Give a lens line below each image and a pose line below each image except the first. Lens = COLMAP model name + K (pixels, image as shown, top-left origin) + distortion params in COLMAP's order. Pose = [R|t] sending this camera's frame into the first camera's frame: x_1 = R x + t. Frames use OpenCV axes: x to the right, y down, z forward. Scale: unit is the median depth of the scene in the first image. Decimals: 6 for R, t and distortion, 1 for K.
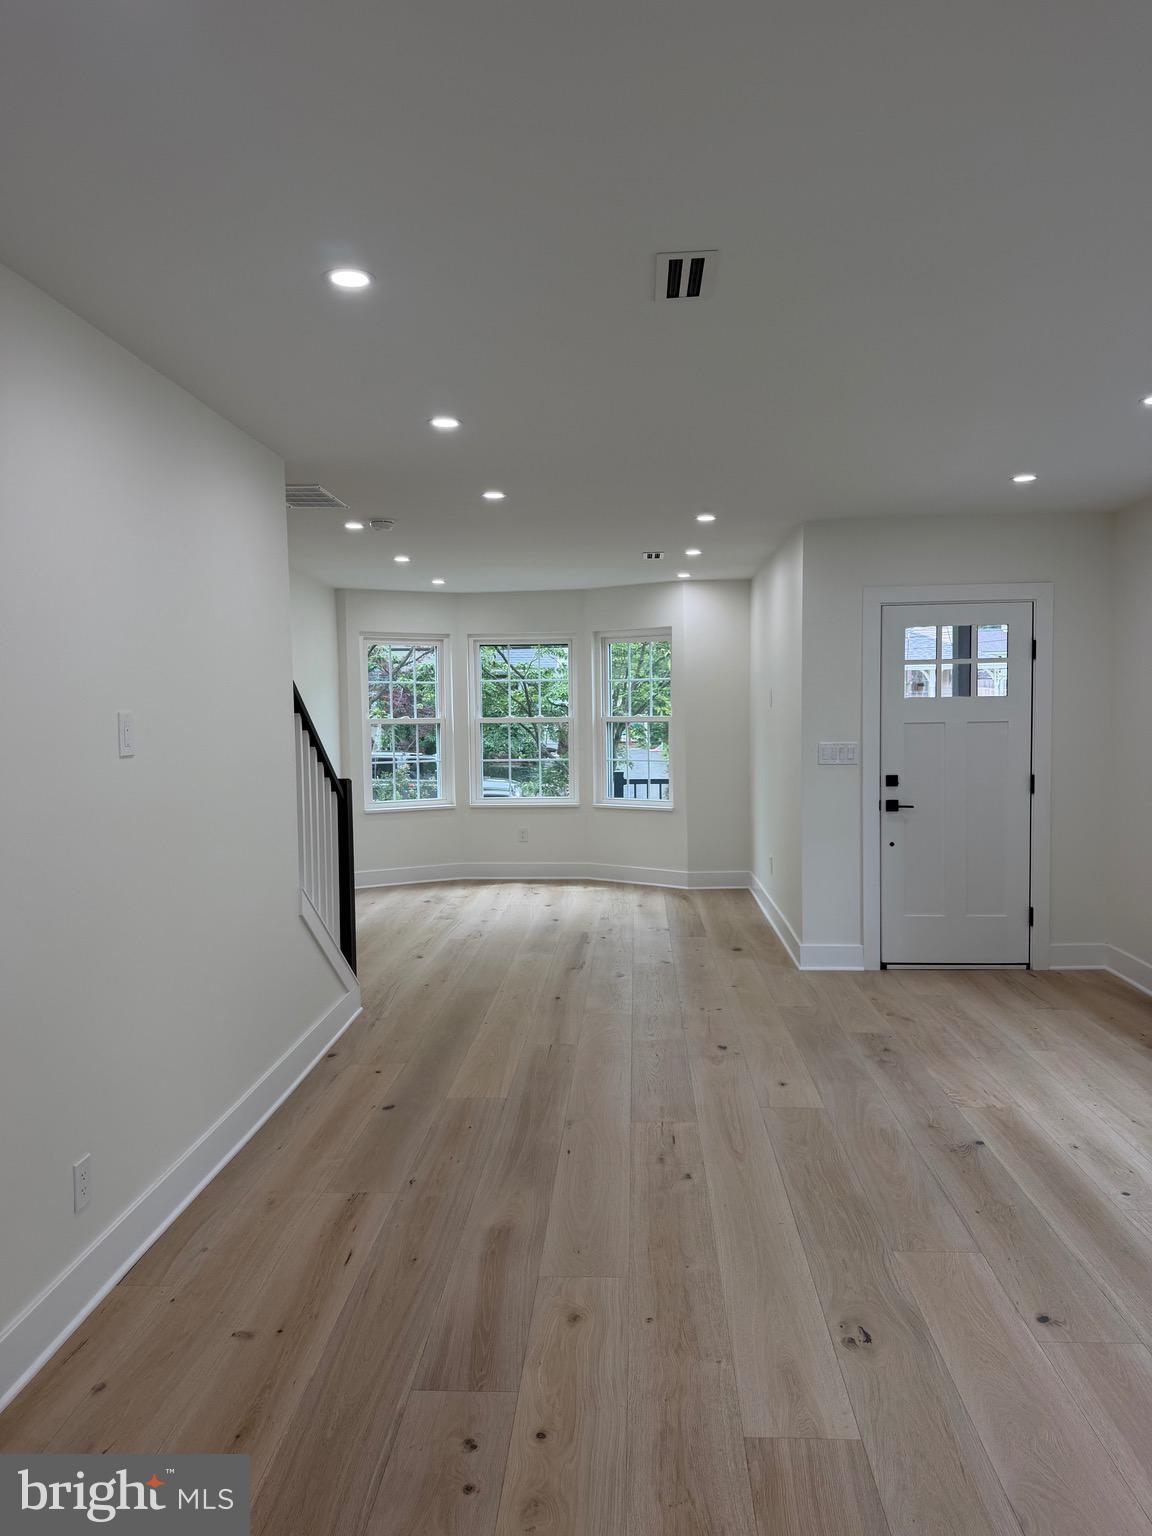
lens RADIAL K [[1076.1, 0, 578.5], [0, 1076.1, 764.8], [0, 0, 1]] dist [0.086631, -0.123628]
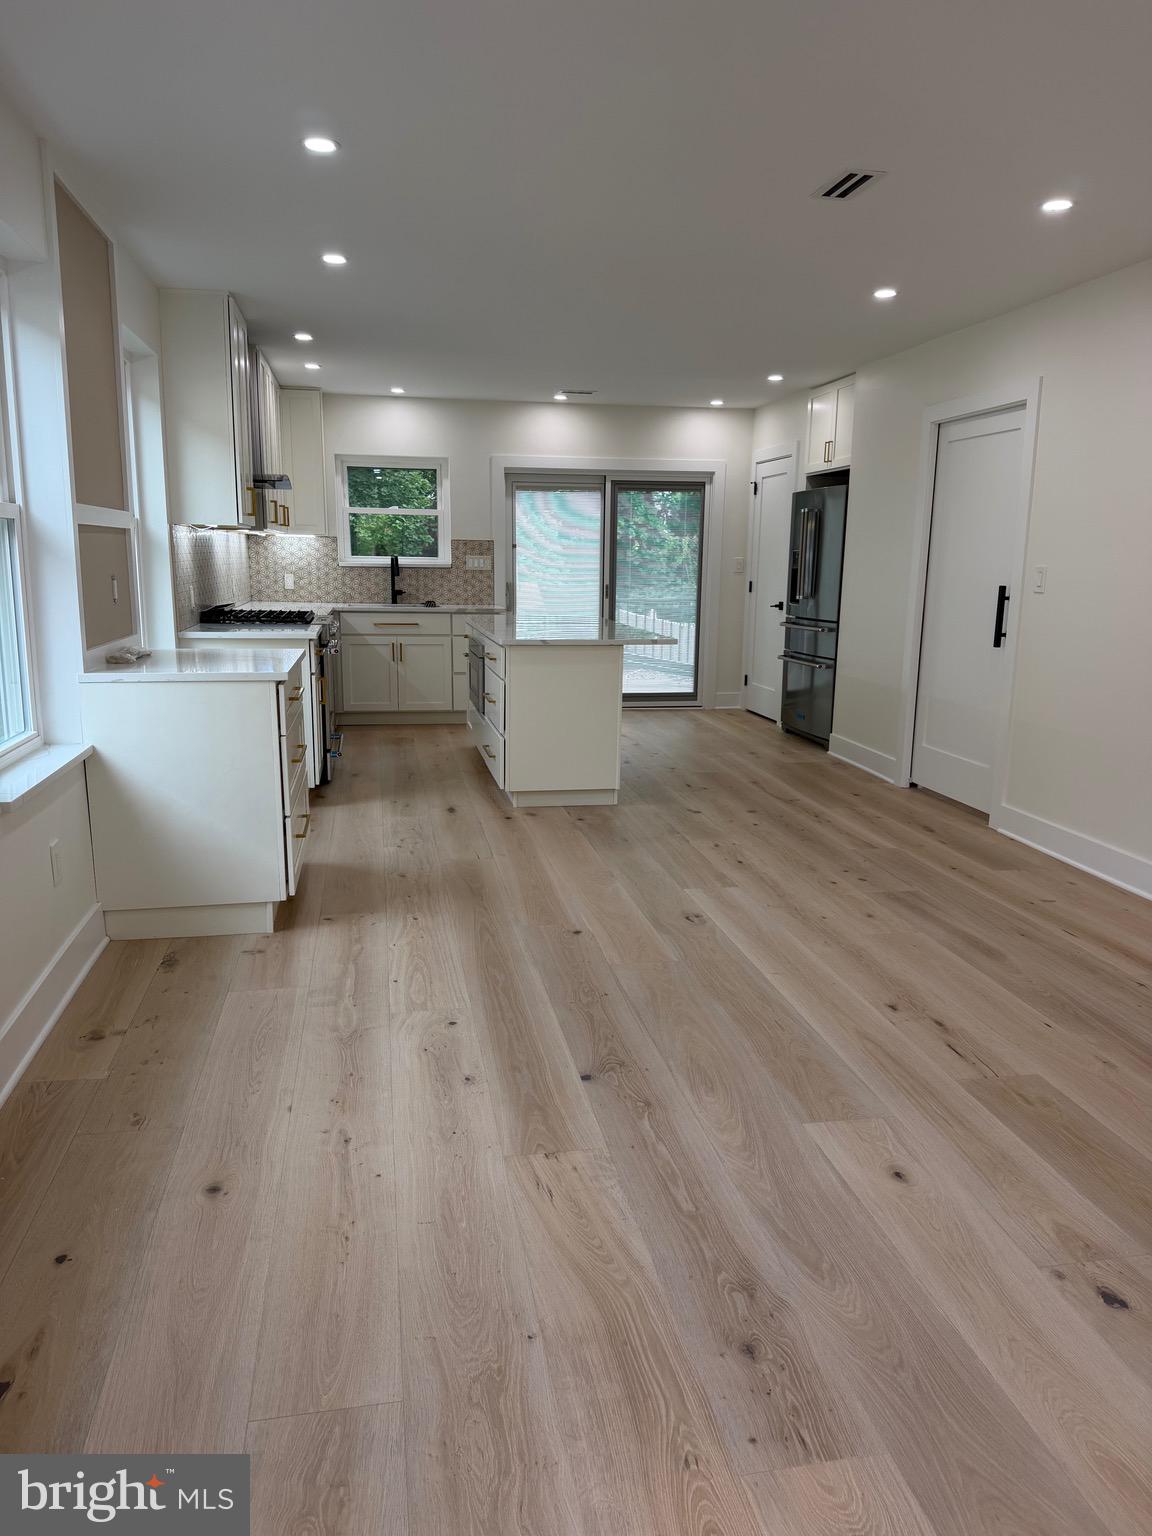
lens RADIAL K [[1076.1, 0, 573.4], [0, 1076.1, 778.2], [0, 0, 1]] dist [0.086631, -0.123628]
pose [[-0.971746, 0.046564, -0.231391, 0.356188], [-0.015190, 0.965977, 0.258180, -0.033334], [0.235540, 0.254401, -0.937977, 1.087383]]
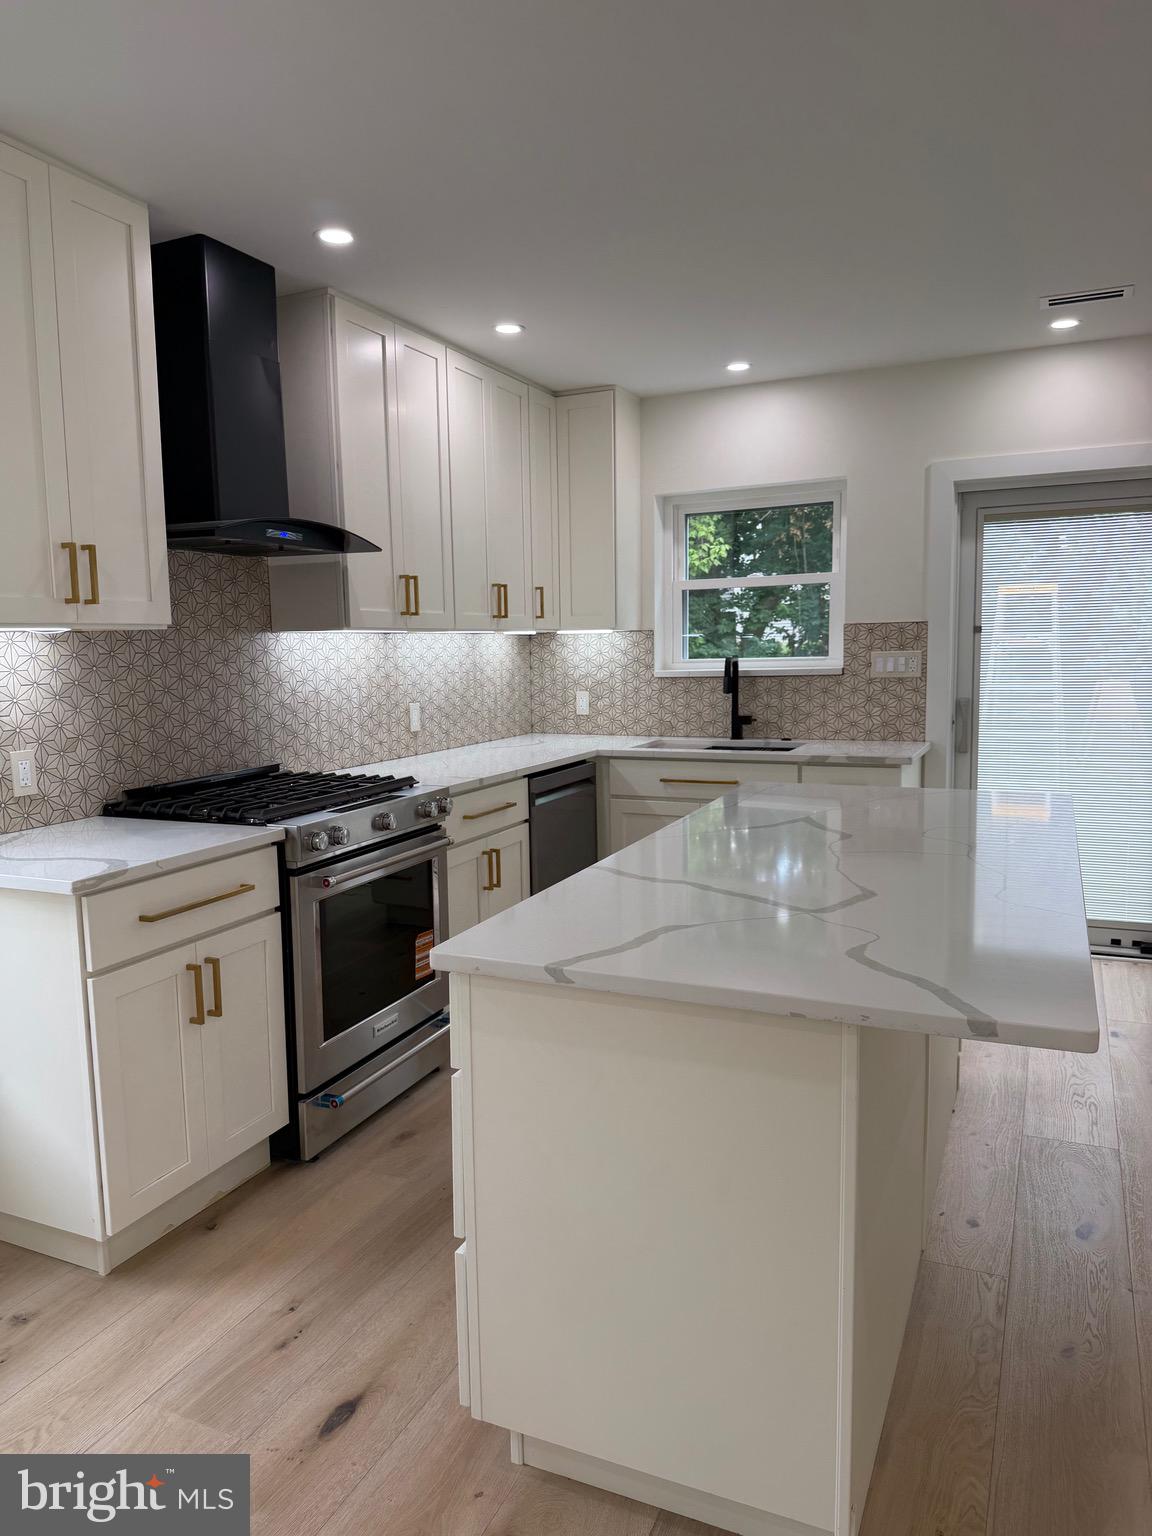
lens RADIAL K [[1076.1, 0, 562.9], [0, 1076.1, 772.1], [0, 0, 1]] dist [0.086631, -0.123628]
pose [[-0.929423, -0.010794, 0.368859, 0.045194], [0.053918, 0.984873, 0.164678, 0.001778], [-0.365056, 0.172944, -0.914781, 0.383150]]
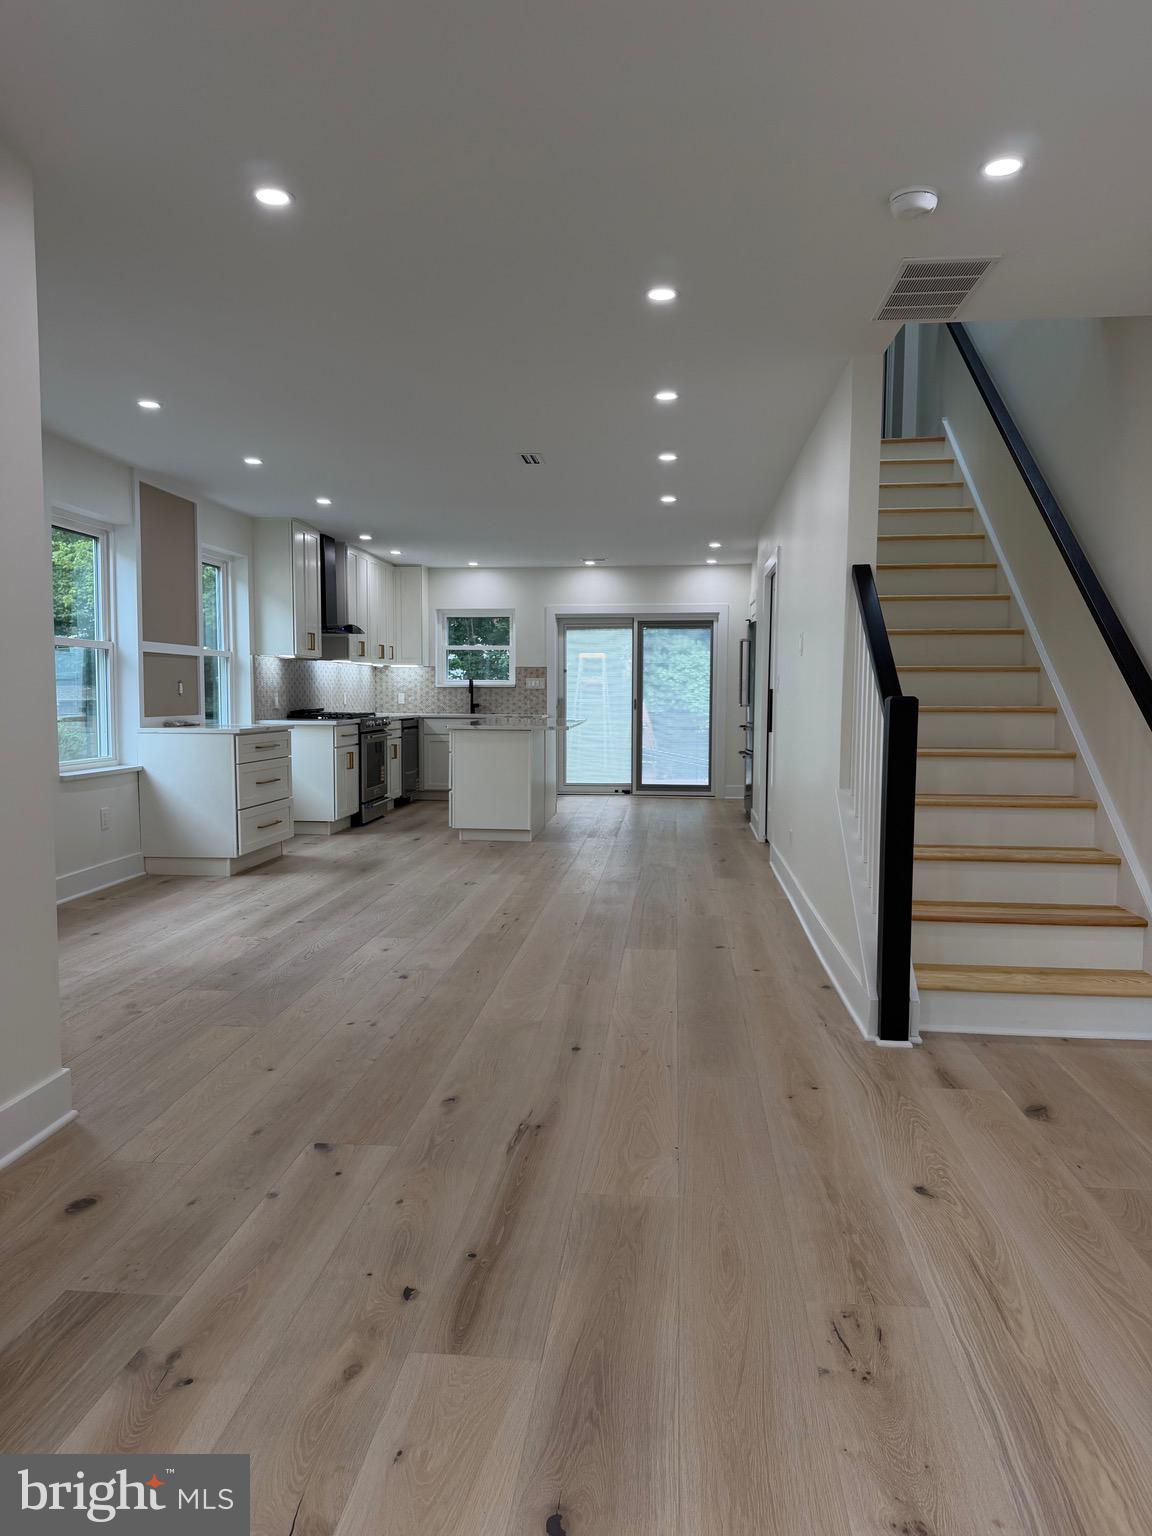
lens RADIAL K [[1076.1, 0, 572.3], [0, 1076.1, 771.7], [0, 0, 1]] dist [0.086631, -0.123628]
pose [[-0.999039, 0.004859, 0.043552, -0.044948], [0.010443, 0.991598, 0.128935, -0.027219], [-0.042560, 0.129266, -0.990696, 1.587901]]
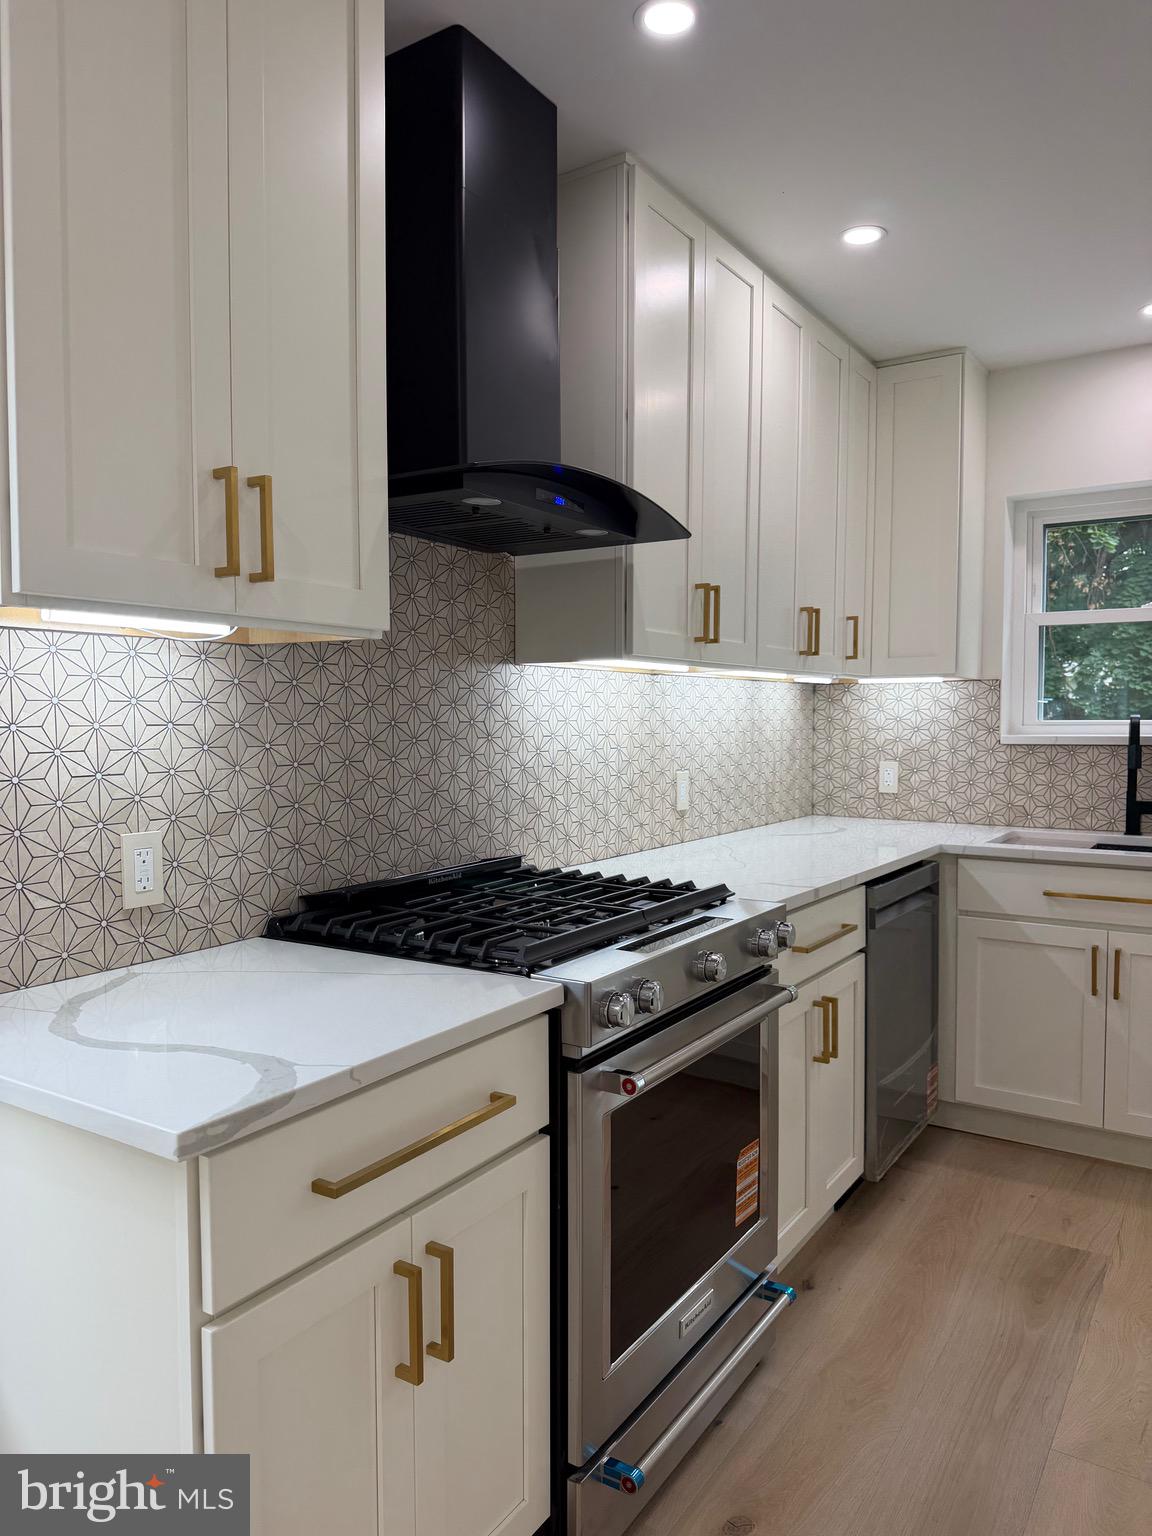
lens RADIAL K [[1076.1, 0, 571.3], [0, 1076.1, 778.3], [0, 0, 1]] dist [0.086631, -0.123628]
pose [[-0.865874, -0.012540, 0.500106, 0.204015], [0.042199, 0.994292, 0.097994, 0.021177], [-0.498480, 0.105955, -0.860402, 0.215957]]
